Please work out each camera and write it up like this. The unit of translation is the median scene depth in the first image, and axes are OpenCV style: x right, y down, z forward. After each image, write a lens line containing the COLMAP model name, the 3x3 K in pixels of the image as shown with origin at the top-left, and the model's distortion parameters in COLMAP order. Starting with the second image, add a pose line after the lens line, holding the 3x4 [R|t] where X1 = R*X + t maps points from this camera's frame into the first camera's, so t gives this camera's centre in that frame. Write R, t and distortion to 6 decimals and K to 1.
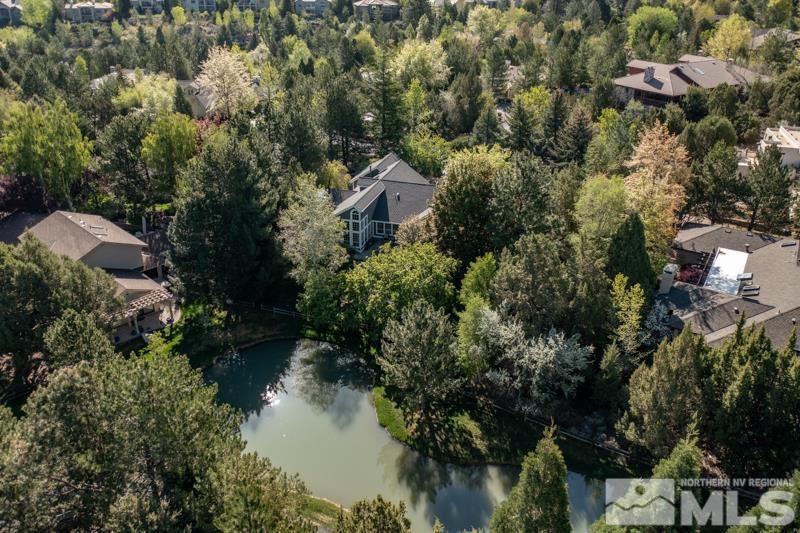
lens RADIAL K [[651.5, 0, 400.1], [0, 651.5, 266.3], [0, 0, 1]] dist [0.005274, -0.002886]
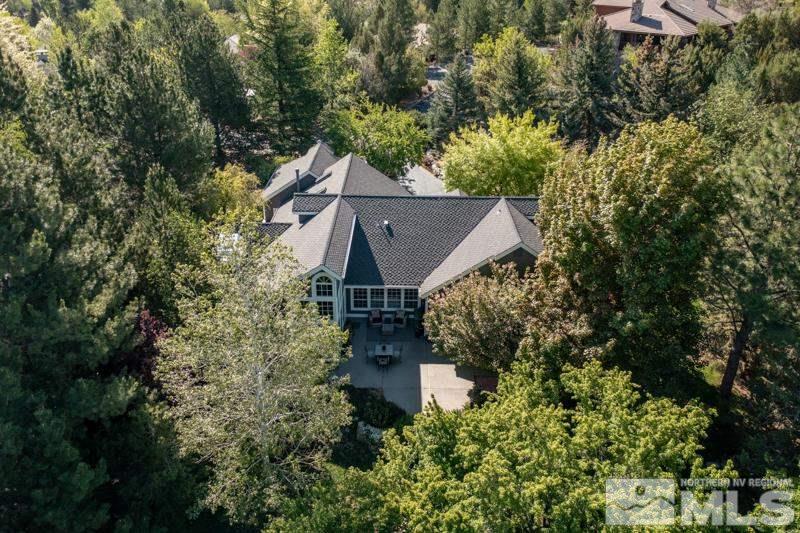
lens RADIAL K [[651.5, 0, 399.9], [0, 651.5, 266.4], [0, 0, 1]] dist [0.005274, -0.002886]
pose [[0.961869, -0.120811, 0.245381, -0.117122], [0.118809, 0.992651, 0.023003, -0.089820], [-0.246357, 0.007028, 0.969154, 0.536380]]
